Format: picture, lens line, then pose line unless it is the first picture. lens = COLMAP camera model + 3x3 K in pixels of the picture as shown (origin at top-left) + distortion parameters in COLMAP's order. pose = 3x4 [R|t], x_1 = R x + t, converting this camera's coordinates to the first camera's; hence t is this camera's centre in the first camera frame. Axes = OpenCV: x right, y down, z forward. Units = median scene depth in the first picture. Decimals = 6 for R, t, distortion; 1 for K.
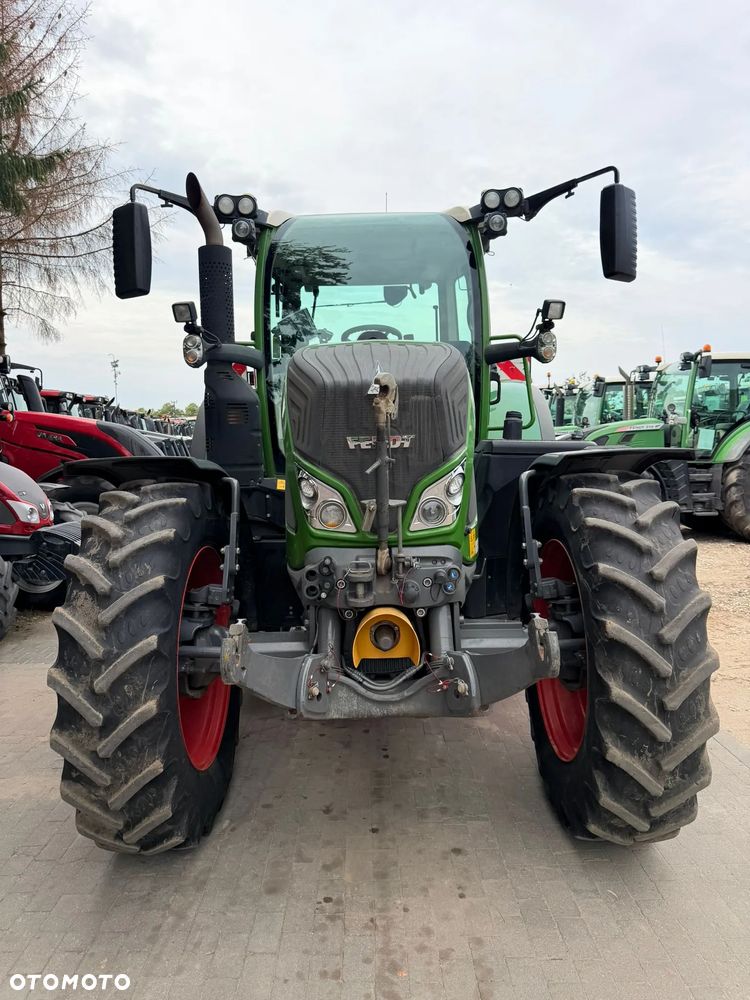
lens RADIAL K [[707.5, 0, 369.3], [0, 707.5, 501.8], [0, 0, 1]] dist [0.041637, -0.054407]
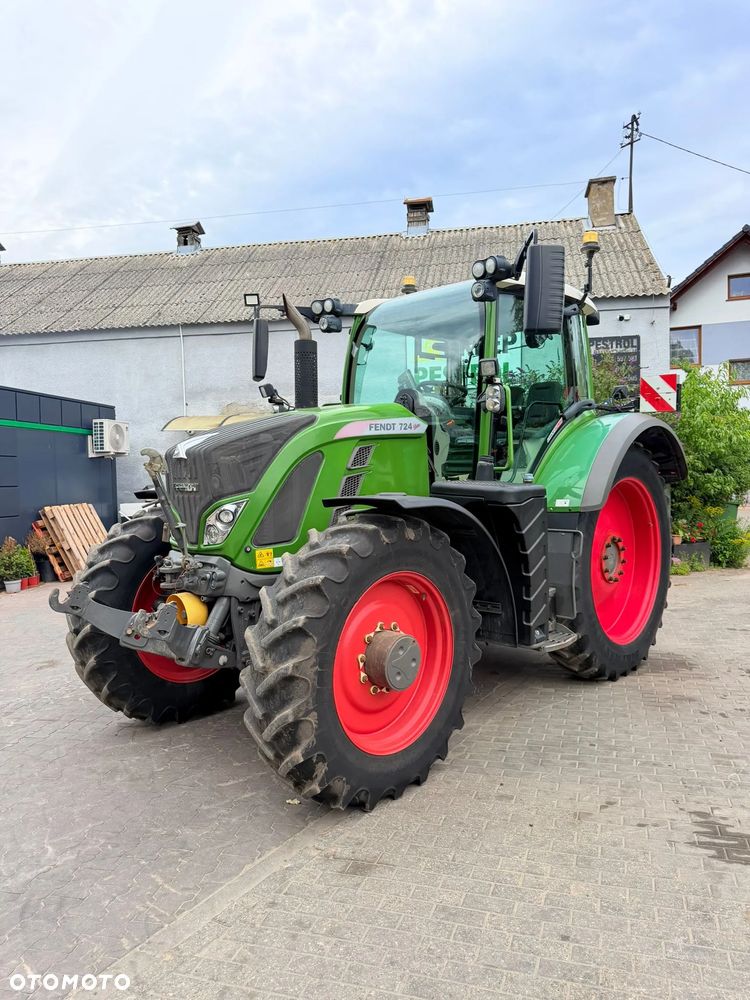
lens RADIAL K [[711.7, 0, 377.8], [0, 711.7, 506.5], [0, 0, 1]] dist [0.033309, -0.019382]
pose [[0.736920, 0.052219, -0.673961, 1.204803], [-0.060596, 0.998101, 0.011077, -0.072120], [0.673259, 0.032677, 0.738684, 0.089952]]
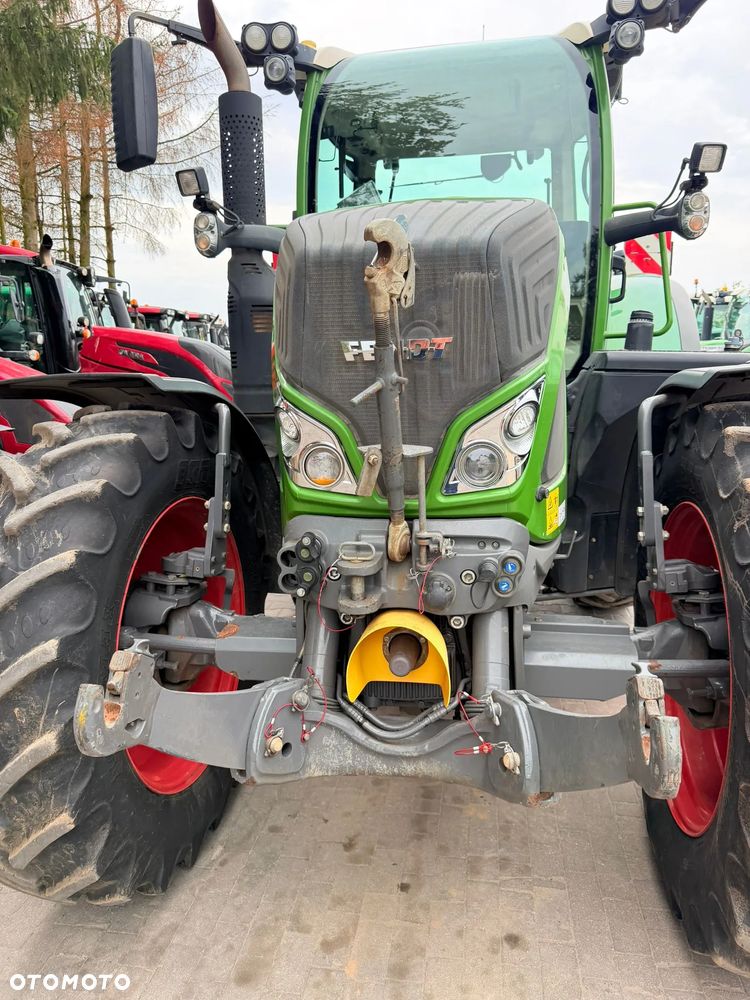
lens RADIAL K [[707.5, 0, 369.7], [0, 707.5, 502.2], [0, 0, 1]] dist [0.041637, -0.054407]
pose [[0.985614, 0.032126, -0.165930, 0.084598], [-0.013570, 0.993641, 0.111778, -0.018247], [0.168466, -0.107918, 0.979782, 0.323433]]
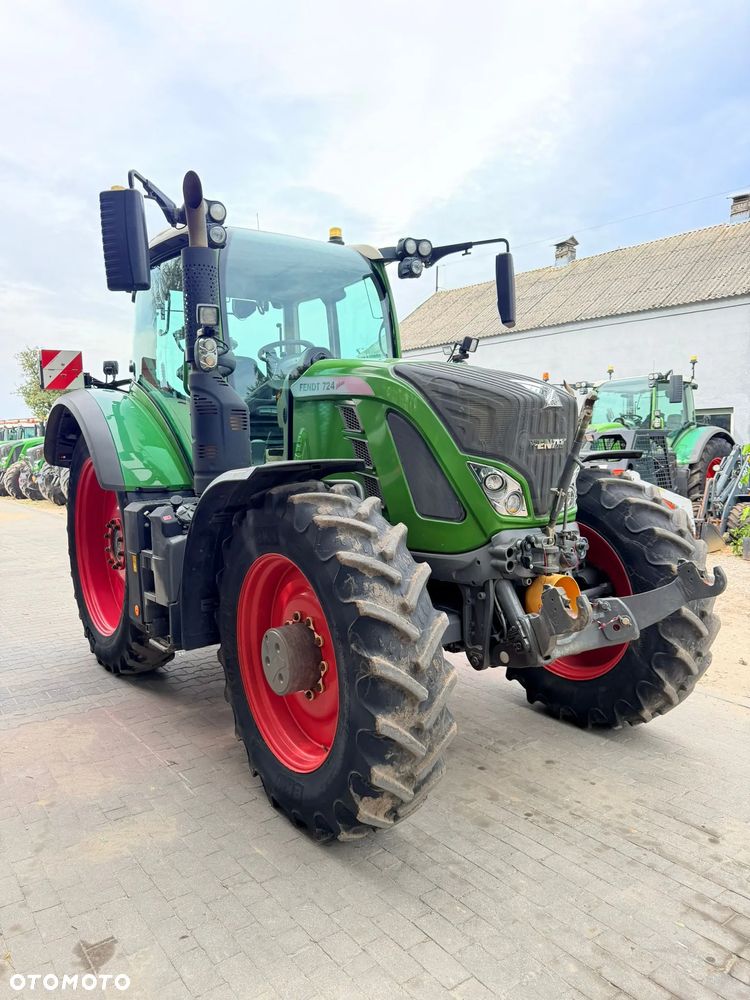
lens RADIAL K [[707.5, 0, 368.7], [0, 707.5, 506.7], [0, 0, 1]] dist [0.041637, -0.054407]
pose [[0.816667, -0.047017, 0.575191, -0.843915], [0.057477, 0.998347, -0.000001, 0.009770], [-0.574240, 0.033061, 0.818019, 0.116542]]
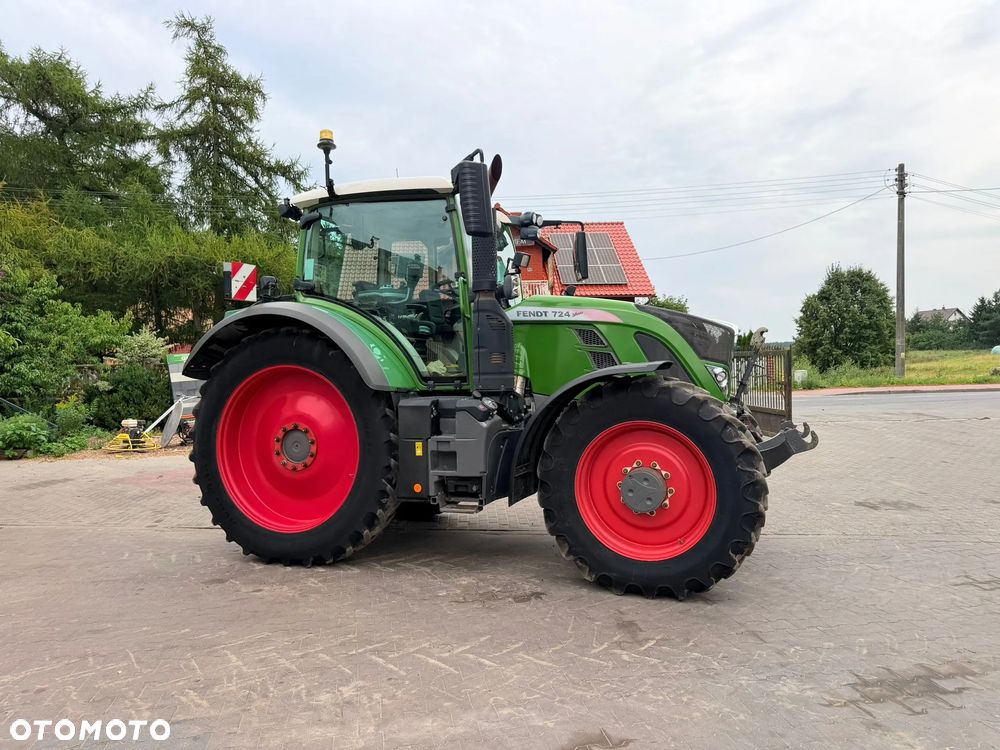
lens RADIAL K [[707.5, 0, 504.8], [0, 707.5, 370.4], [0, 0, 1]] dist [0.041637, -0.054407]
pose [[0.340454, 0.022106, 0.940001, -1.995174], [0.086376, 0.994761, -0.054678, 0.018769], [-0.936286, 0.099809, 0.336761, 0.779021]]
